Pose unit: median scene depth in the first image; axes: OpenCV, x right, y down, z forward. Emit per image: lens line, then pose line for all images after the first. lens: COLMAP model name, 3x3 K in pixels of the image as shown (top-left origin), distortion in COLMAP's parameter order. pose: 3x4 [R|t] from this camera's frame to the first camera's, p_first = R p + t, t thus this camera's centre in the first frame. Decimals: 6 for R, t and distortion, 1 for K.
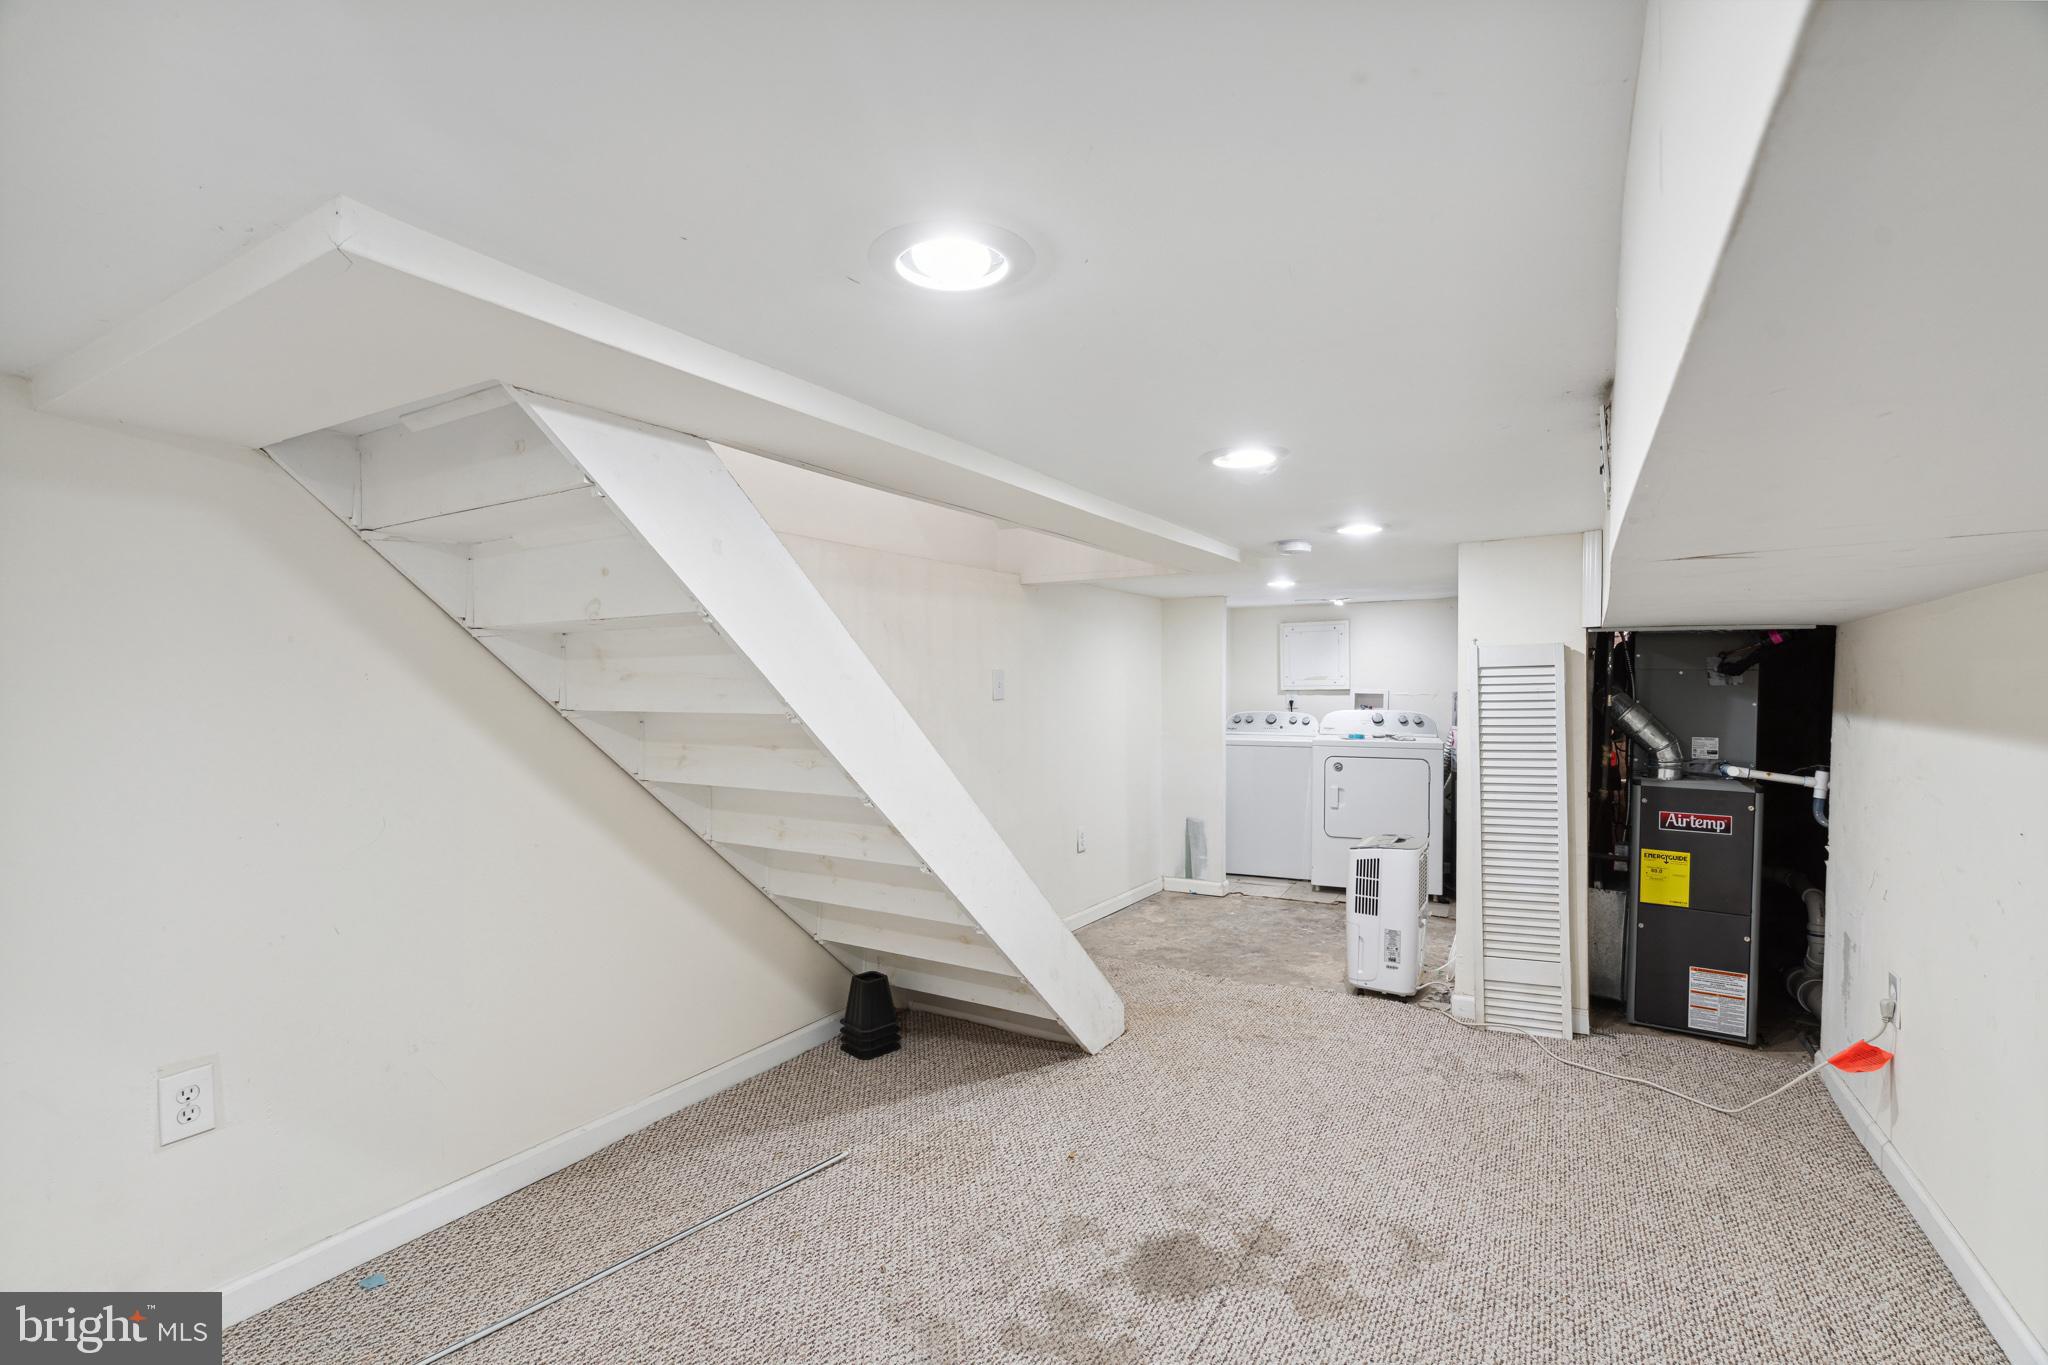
lens RADIAL K [[937.7, 0, 1018.7], [0, 937.7, 685.5], [0, 0, 1]] dist [-0.007305, 0.001703]
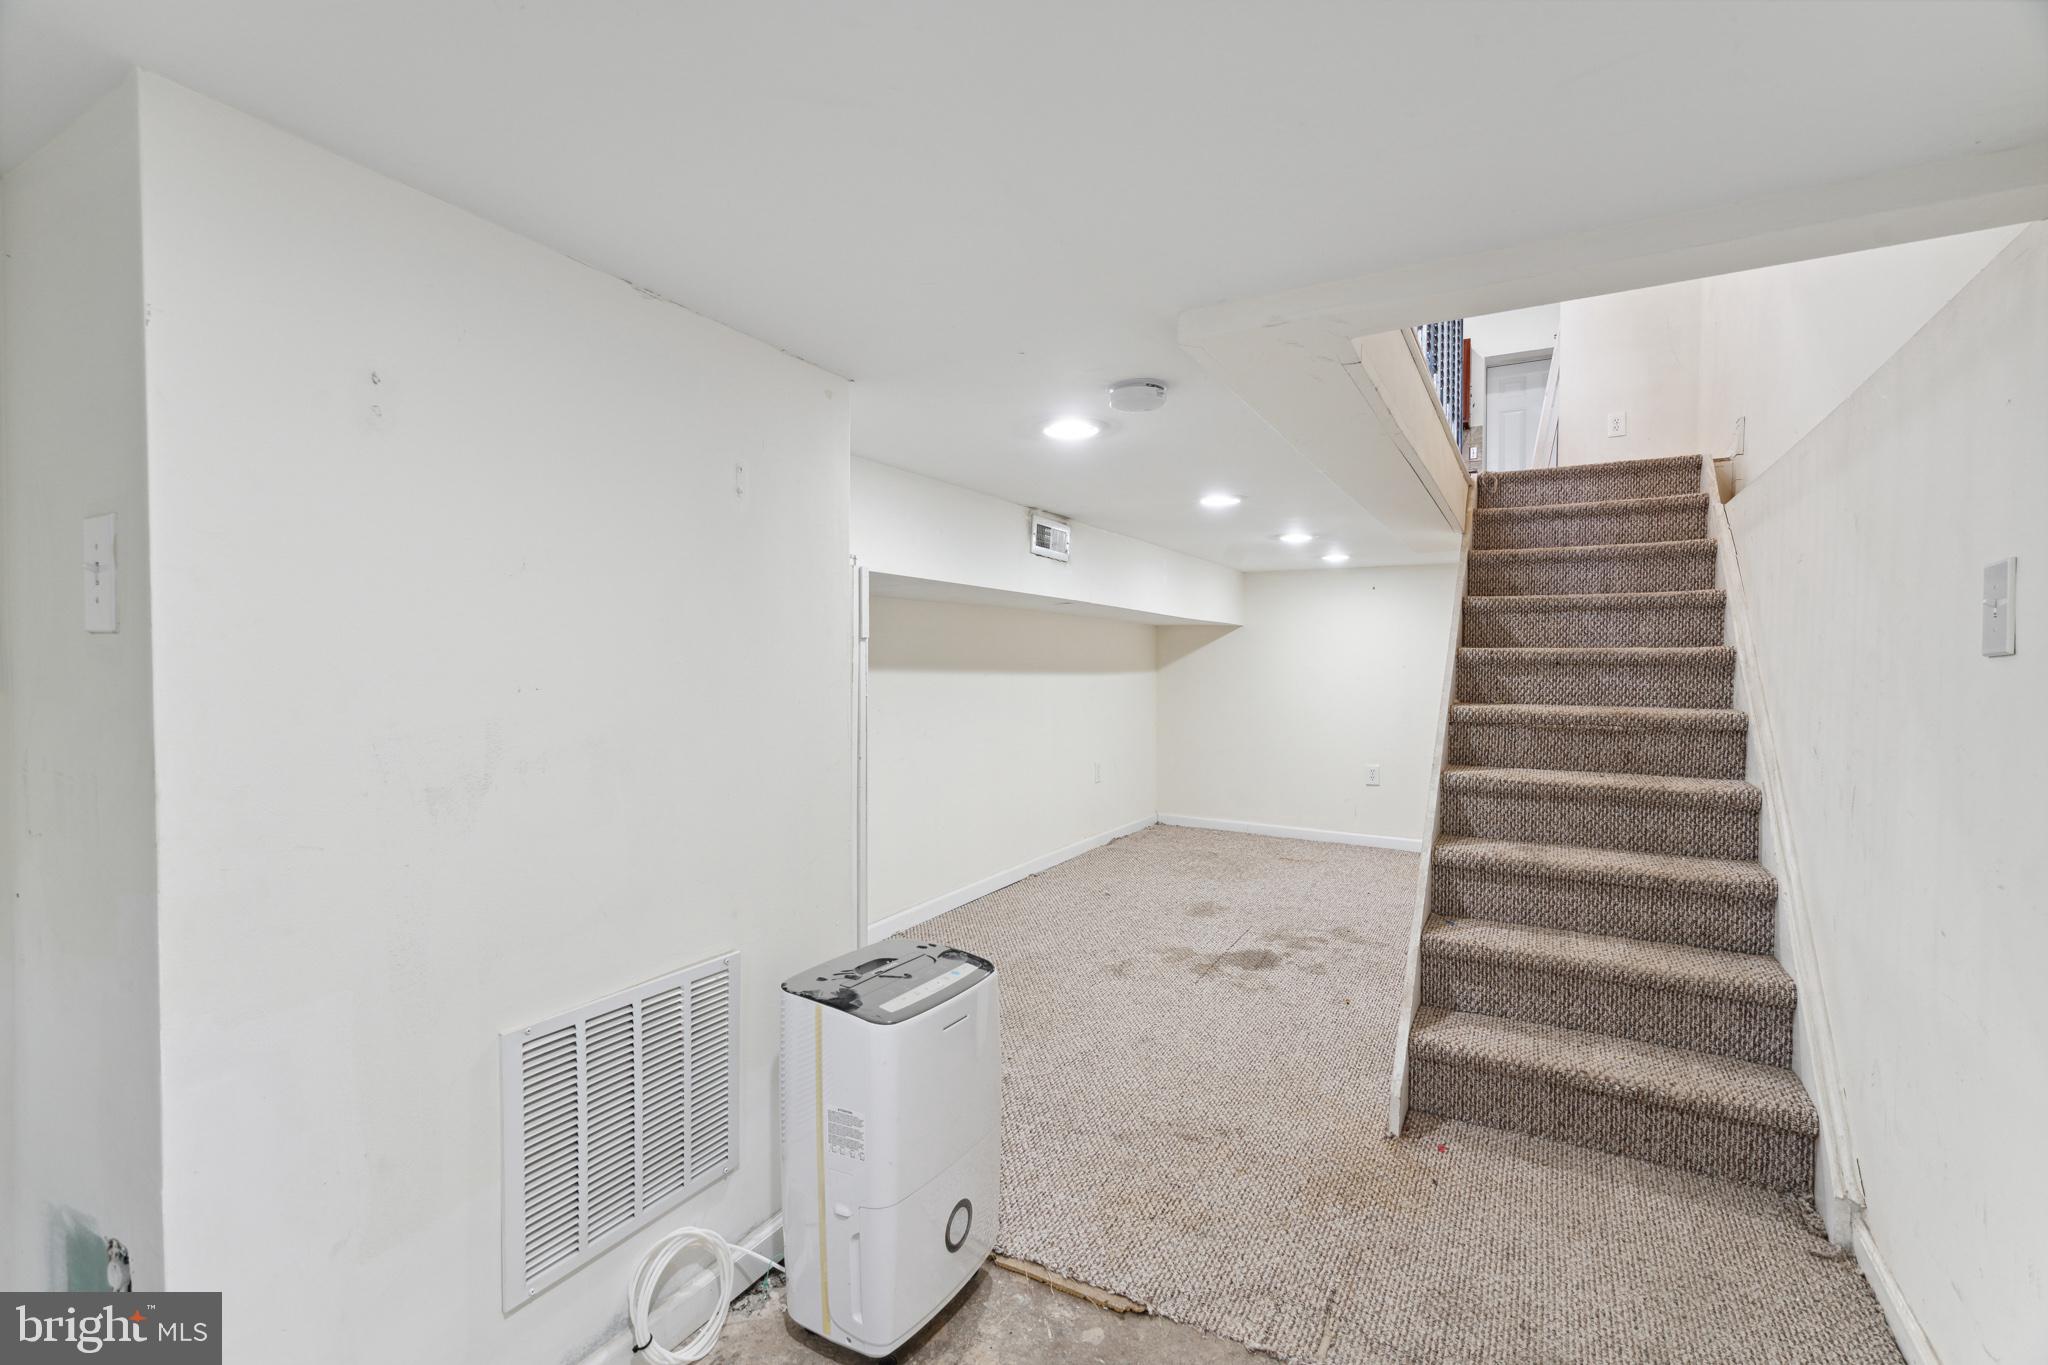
lens RADIAL K [[937.7, 0, 1018.7], [0, 937.7, 685.5], [0, 0, 1]] dist [-0.007305, 0.001703]
pose [[-0.999679, 0.000992, -0.025320, 0.652477], [0.000514, 0.999822, 0.018870, 0.040546], [0.025334, 0.018850, -0.999501, 2.719494]]
